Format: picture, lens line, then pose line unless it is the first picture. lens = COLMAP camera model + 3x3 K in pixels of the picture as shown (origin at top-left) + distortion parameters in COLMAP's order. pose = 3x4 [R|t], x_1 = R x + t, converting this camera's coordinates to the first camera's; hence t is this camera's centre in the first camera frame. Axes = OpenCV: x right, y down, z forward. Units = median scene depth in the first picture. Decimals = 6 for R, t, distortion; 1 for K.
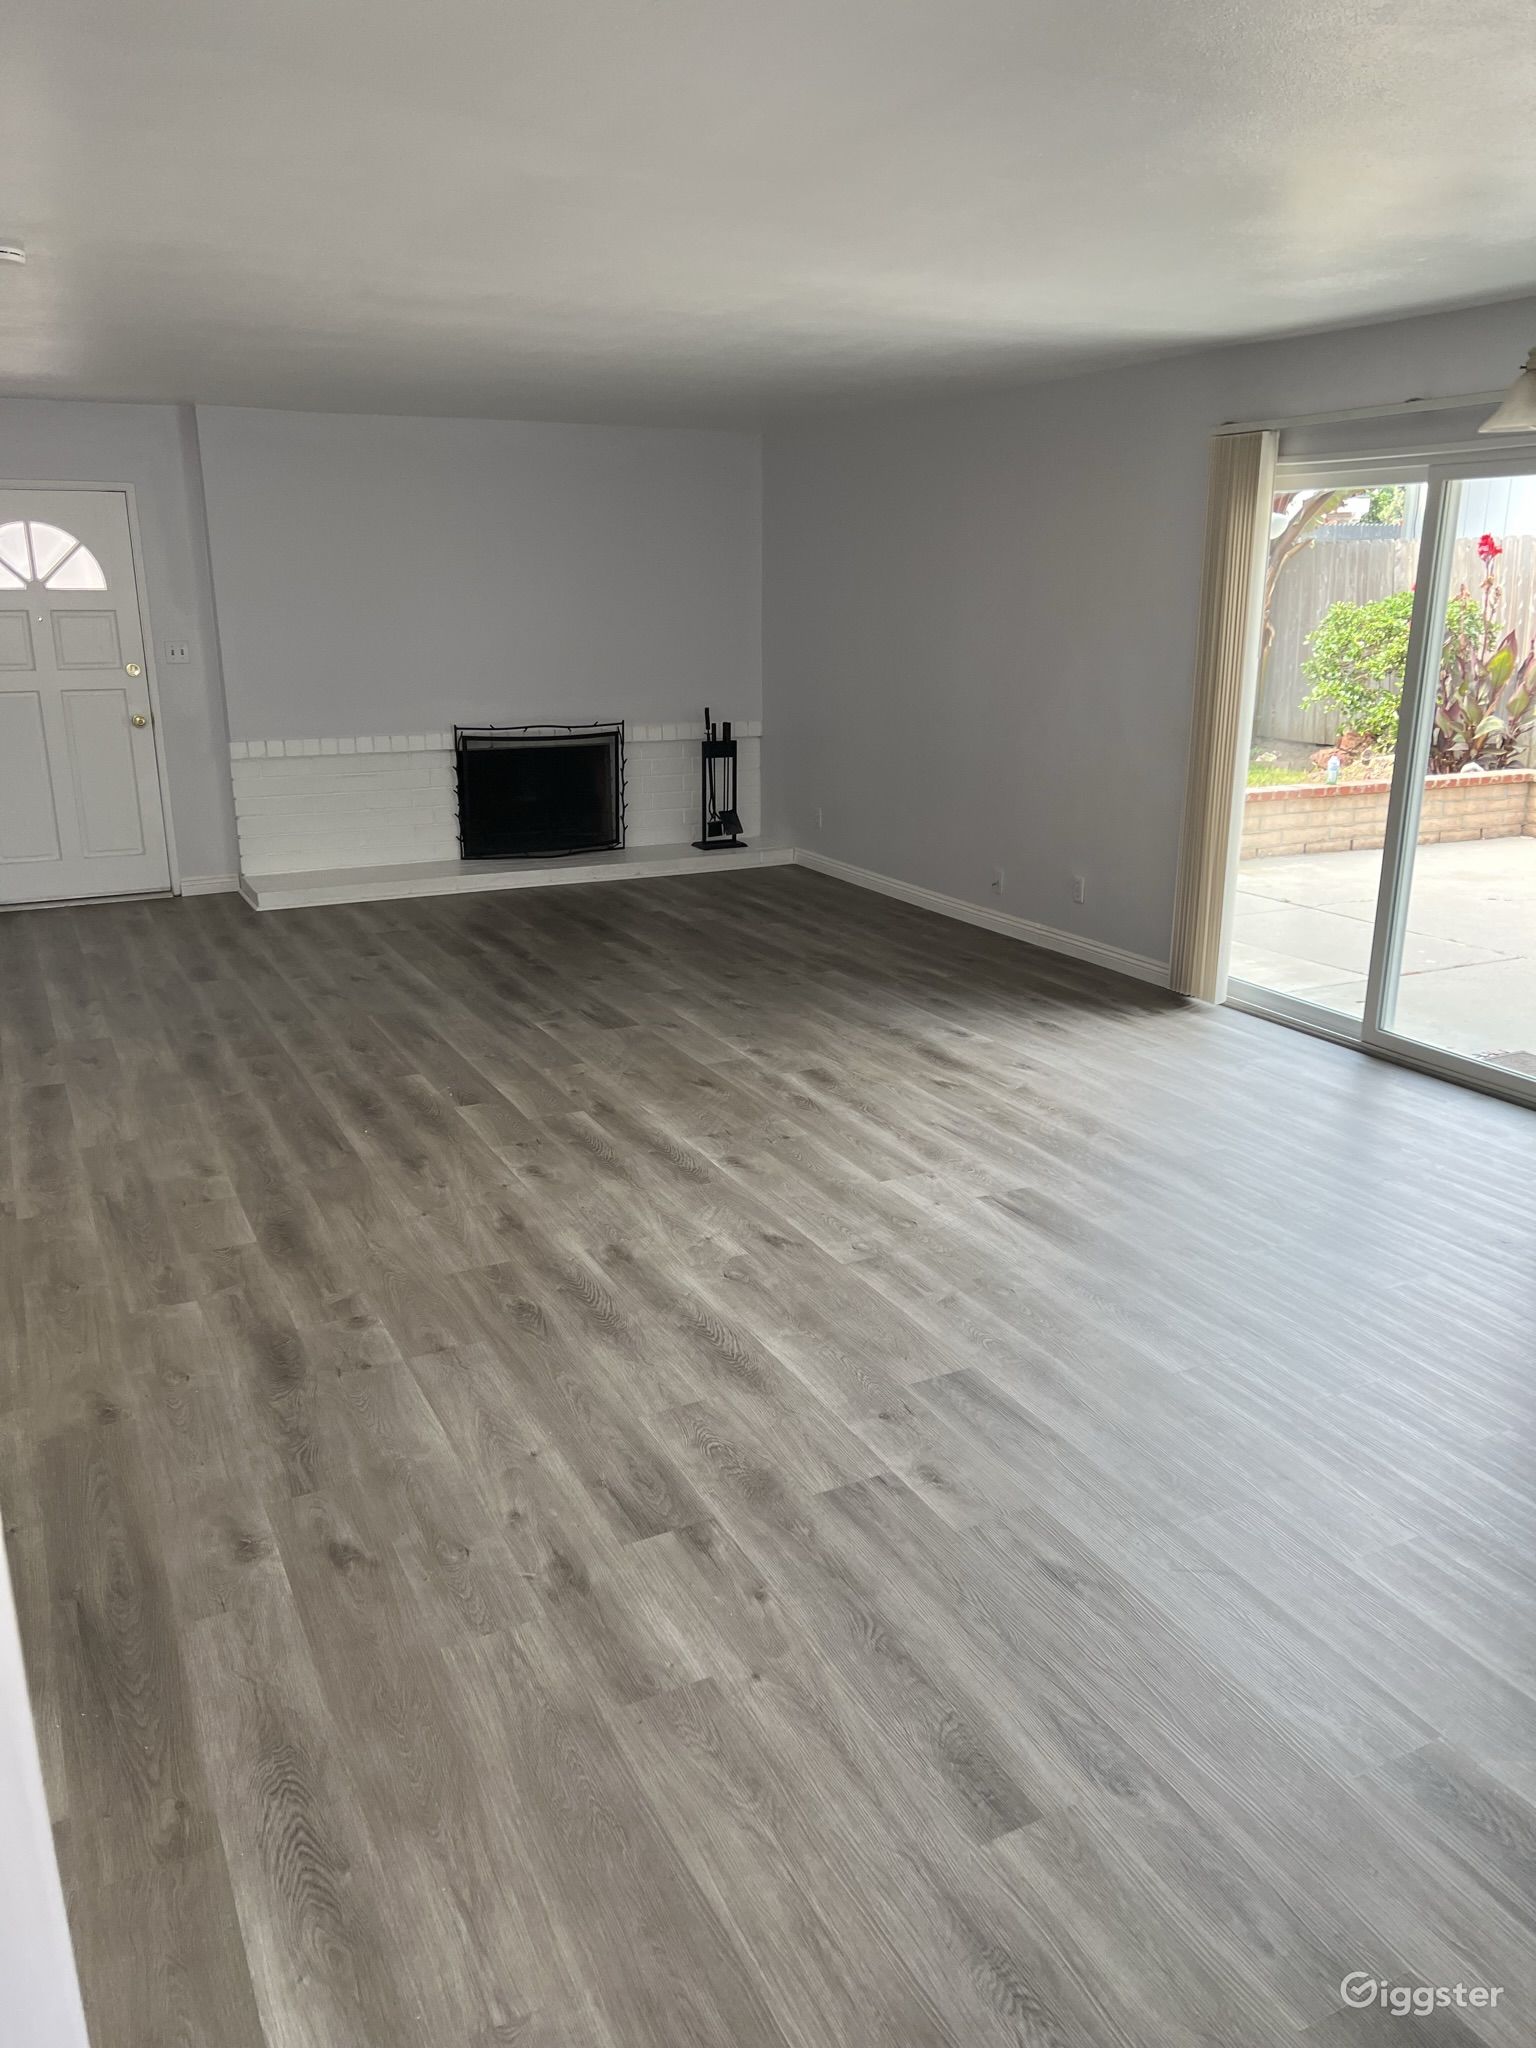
lens RADIAL K [[1542.9, 0, 782.3], [0, 1542.9, 1018.5], [0, 0, 1]] dist [0.059813, -0.071623]
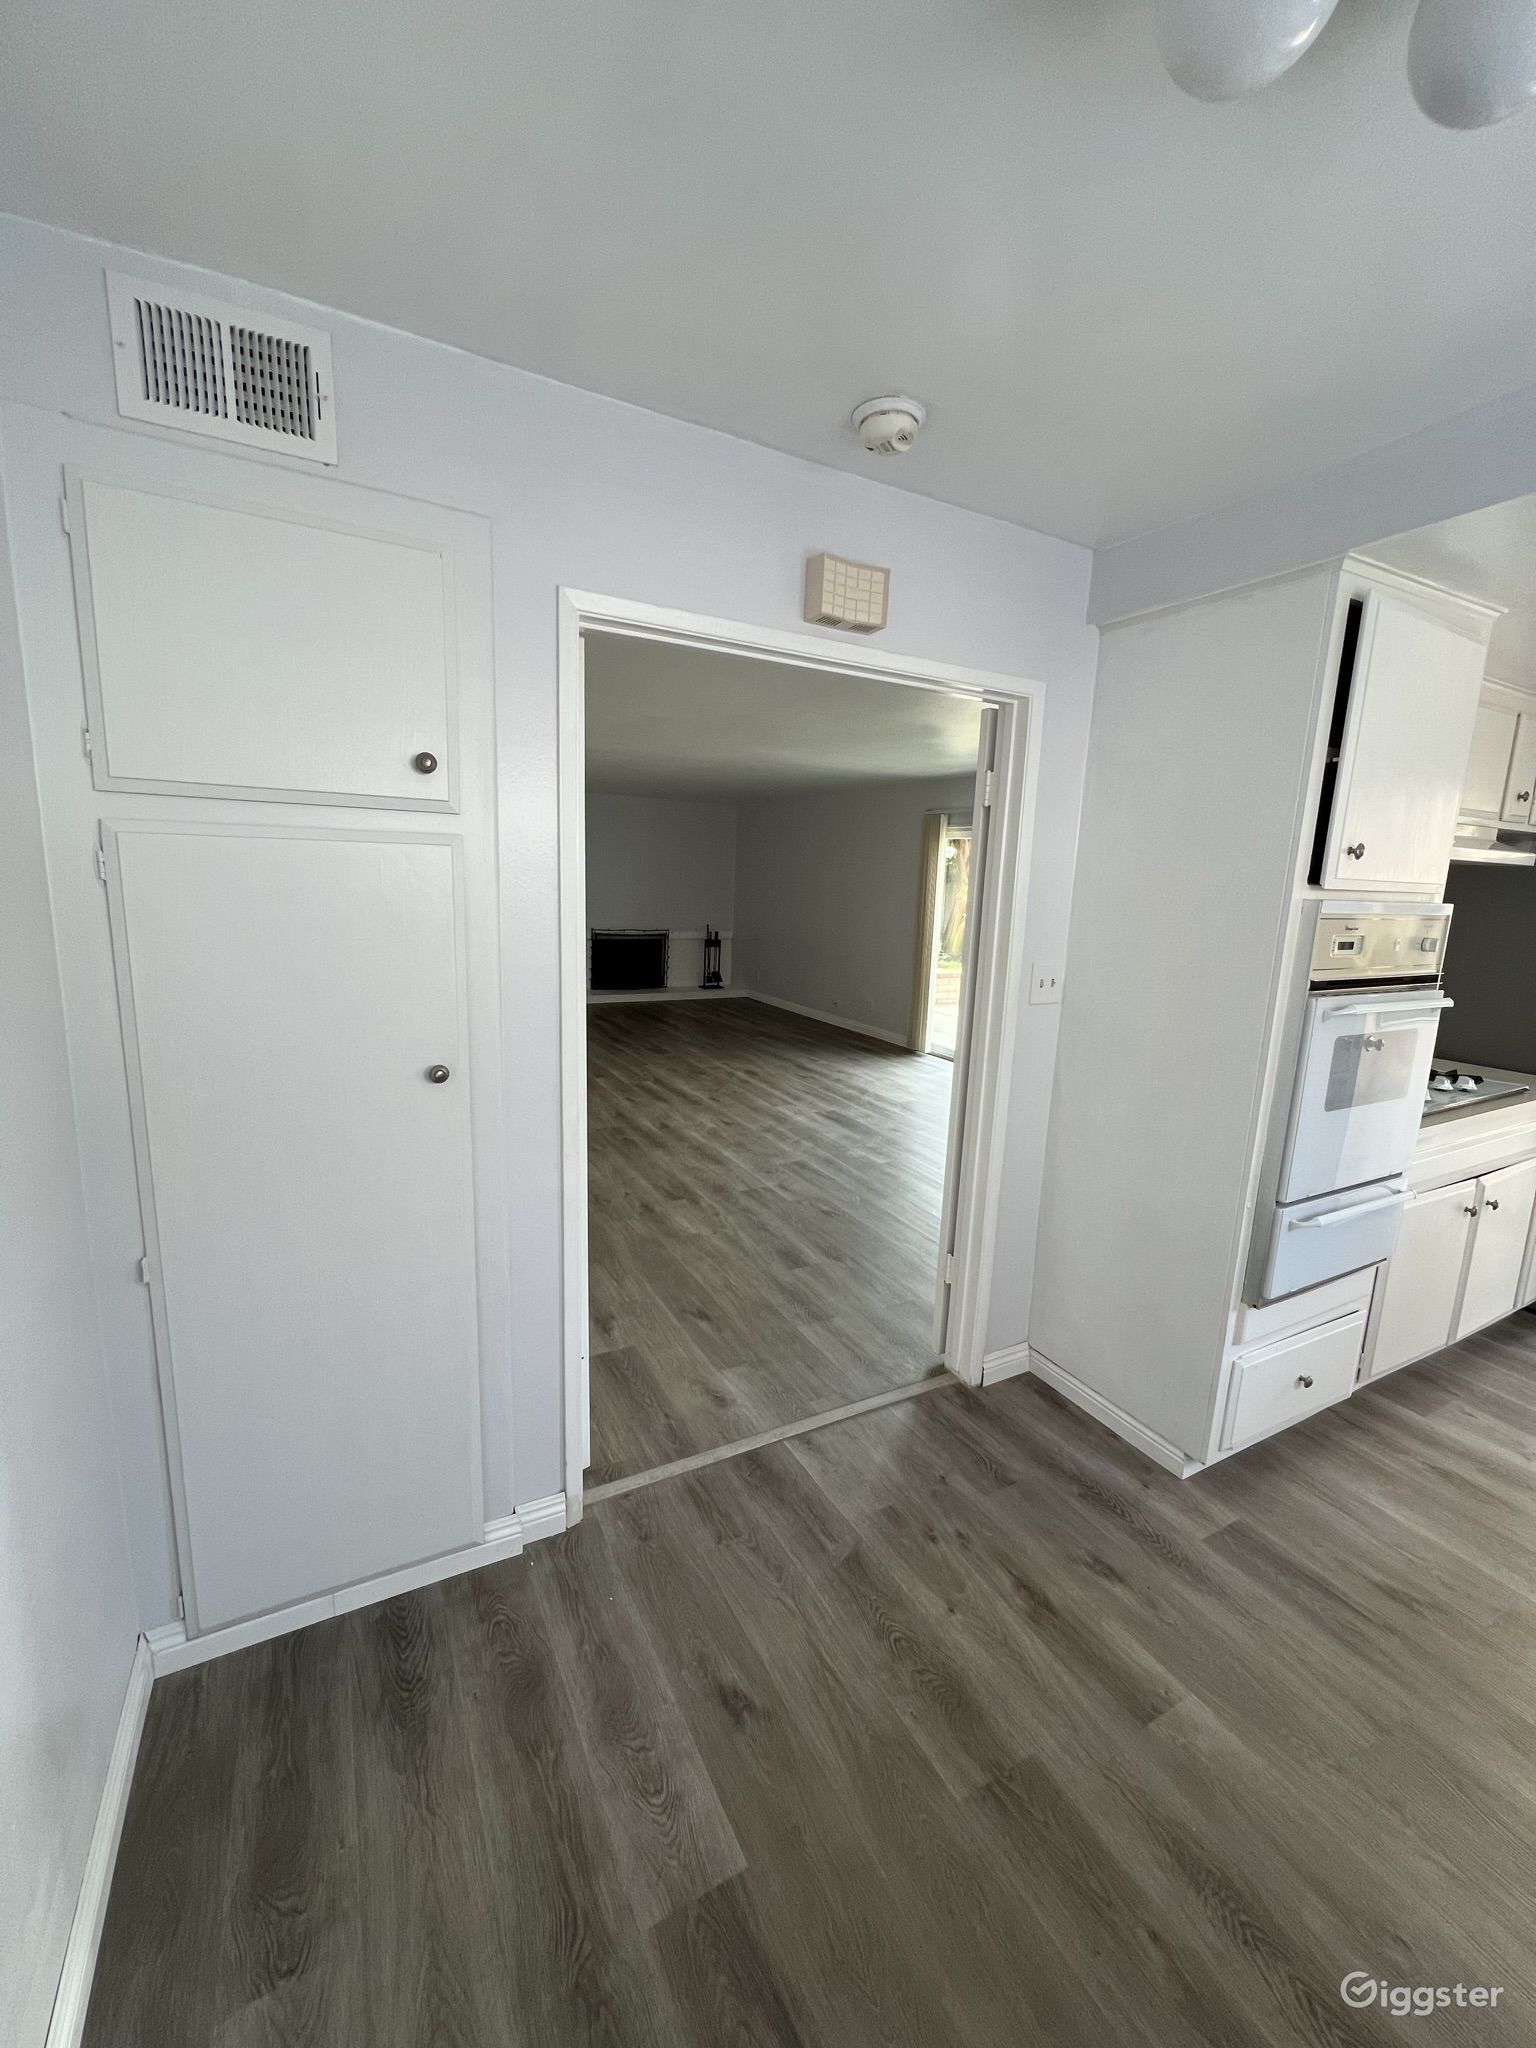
lens RADIAL K [[822.5, 0, 776.1], [0, 822.5, 1009.1], [0, 0, 1]] dist [-0.000497, 0.000327]
pose [[0.998843, 0.028780, 0.038518, 0.013499], [-0.024135, 0.992950, -0.116052, 0.100321], [-0.041587, 0.114988, 0.992496, -0.281104]]
